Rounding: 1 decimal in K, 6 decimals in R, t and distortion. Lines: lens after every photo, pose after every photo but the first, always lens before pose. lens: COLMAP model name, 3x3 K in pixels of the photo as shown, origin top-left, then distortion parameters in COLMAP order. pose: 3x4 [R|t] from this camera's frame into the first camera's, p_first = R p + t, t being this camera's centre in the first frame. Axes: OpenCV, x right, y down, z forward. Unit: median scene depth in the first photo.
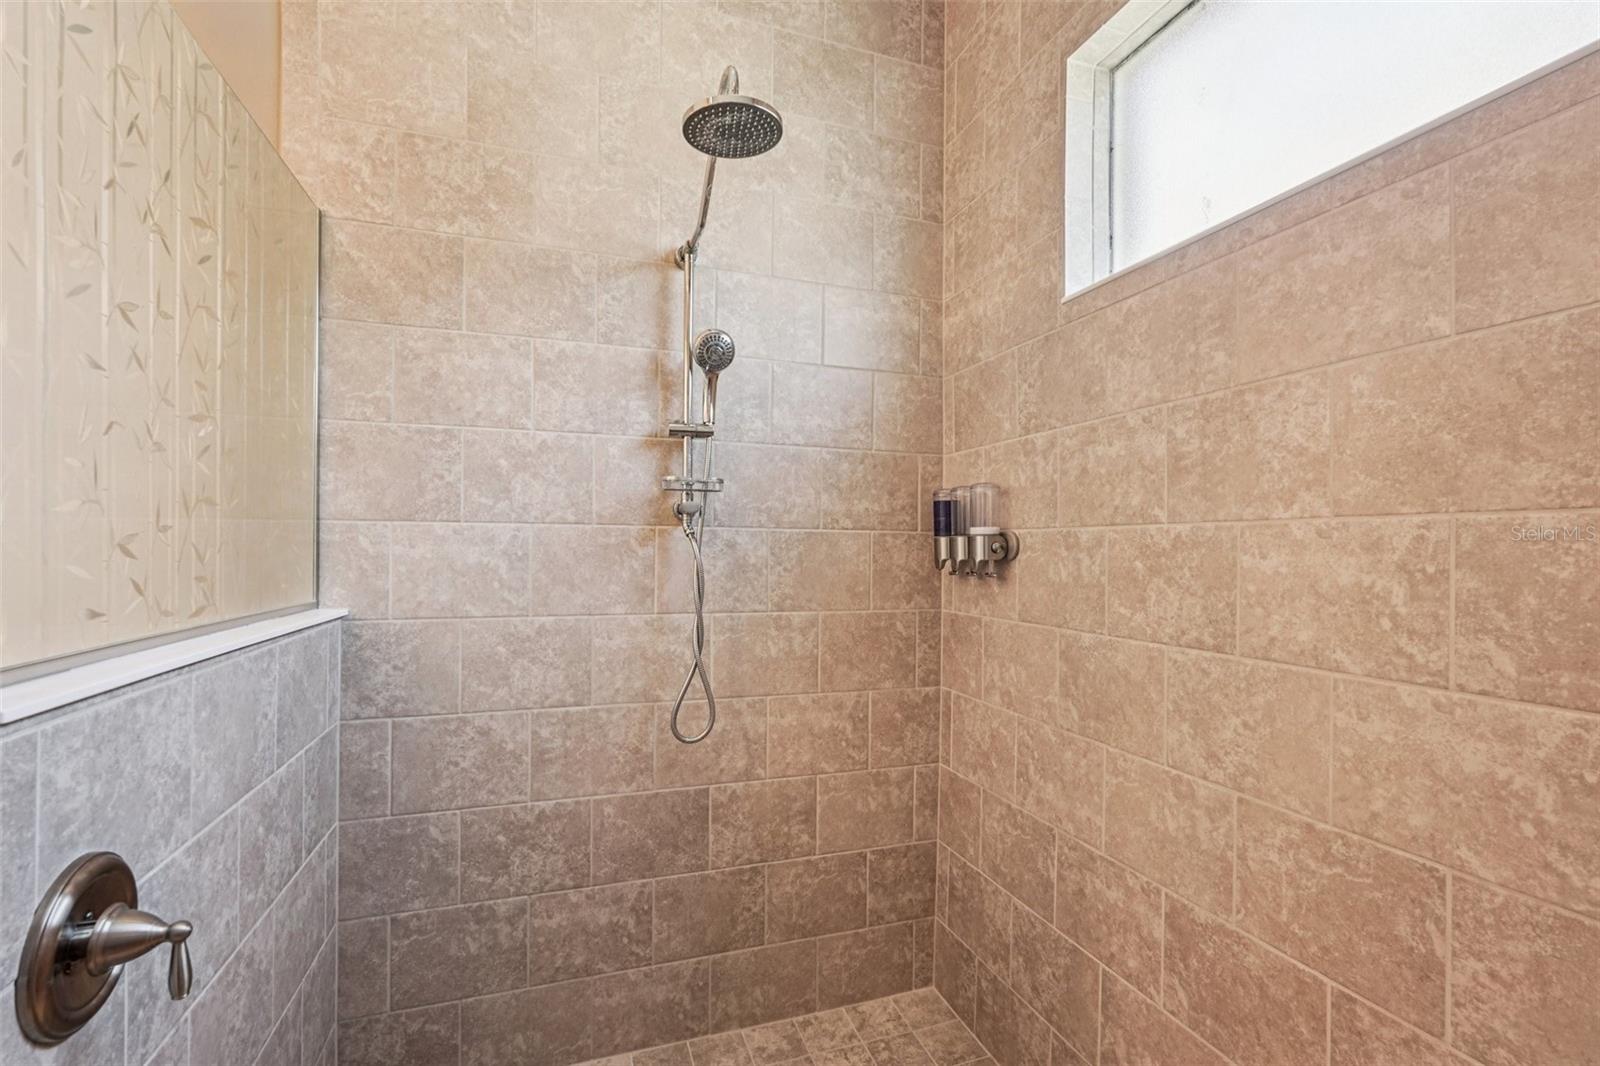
lens RADIAL K [[713.3, 0, 801.8], [0, 713.3, 537.3], [0, 0, 1]] dist [-0.011769, 0.006798]
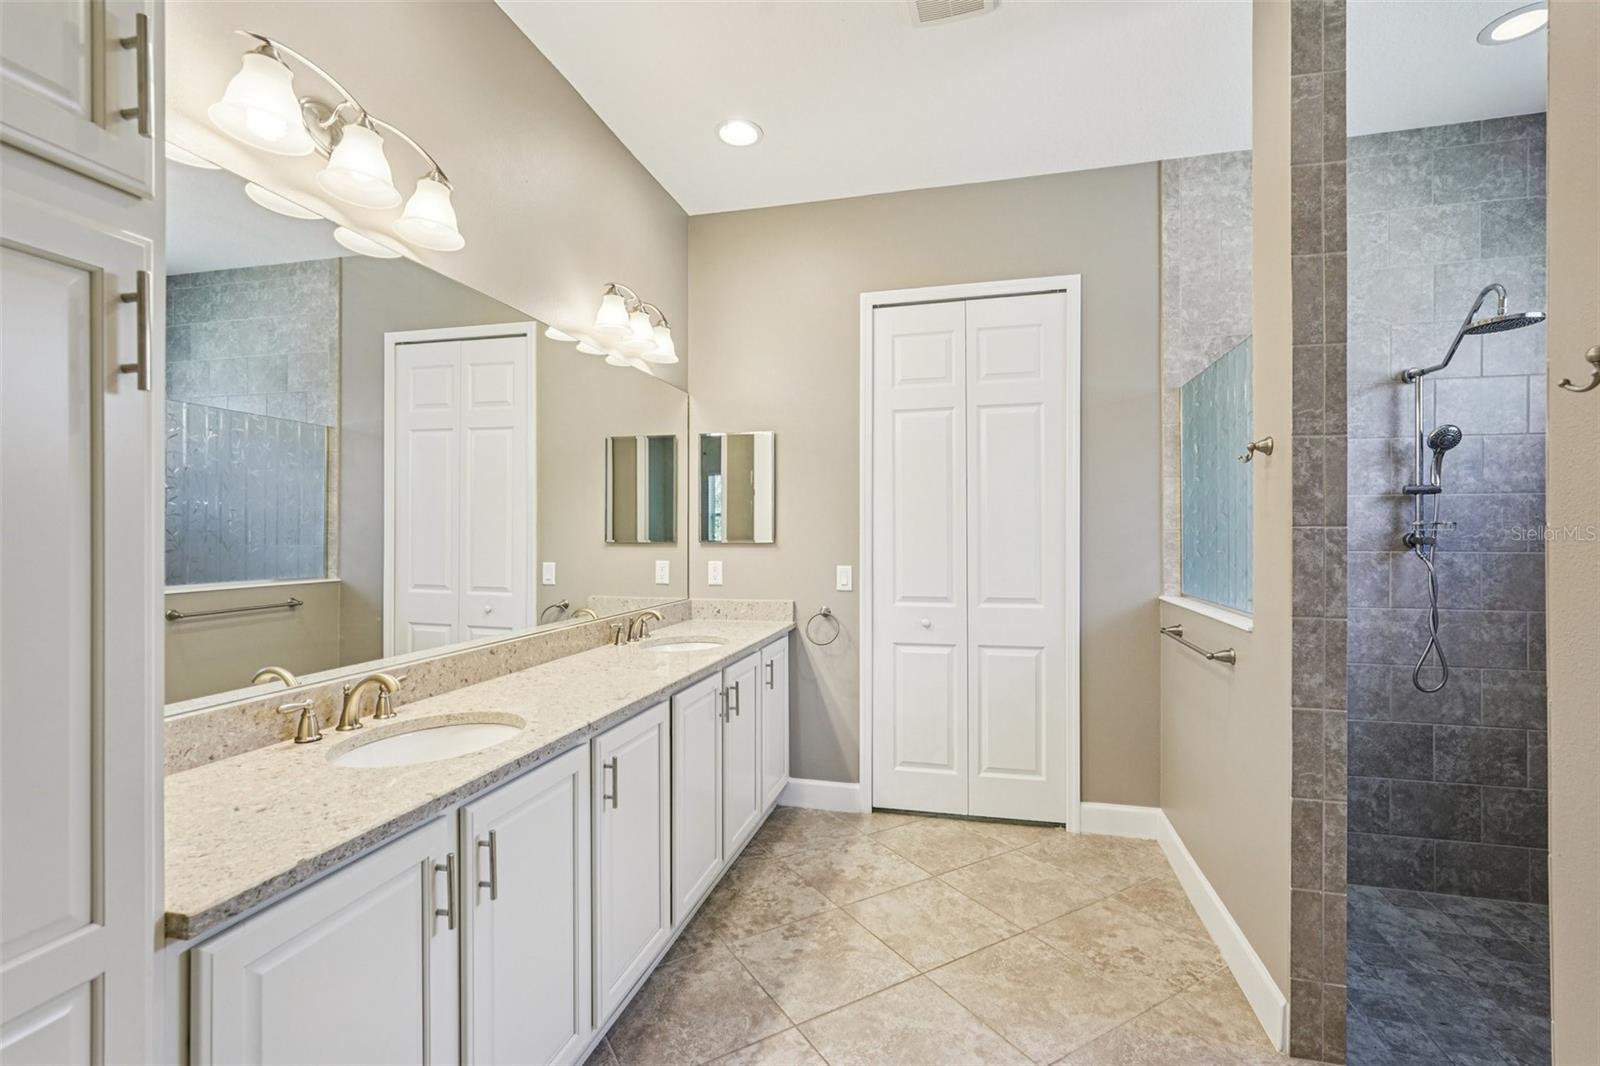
lens RADIAL K [[713.3, 0, 798.6], [0, 713.3, 534.6], [0, 0, 1]] dist [-0.011769, 0.006798]
pose [[0.837826, -0.013754, -0.545764, -0.429212], [0.014851, 0.999887, -0.002401, -0.065997], [0.545735, -0.006093, 0.837936, -0.976829]]
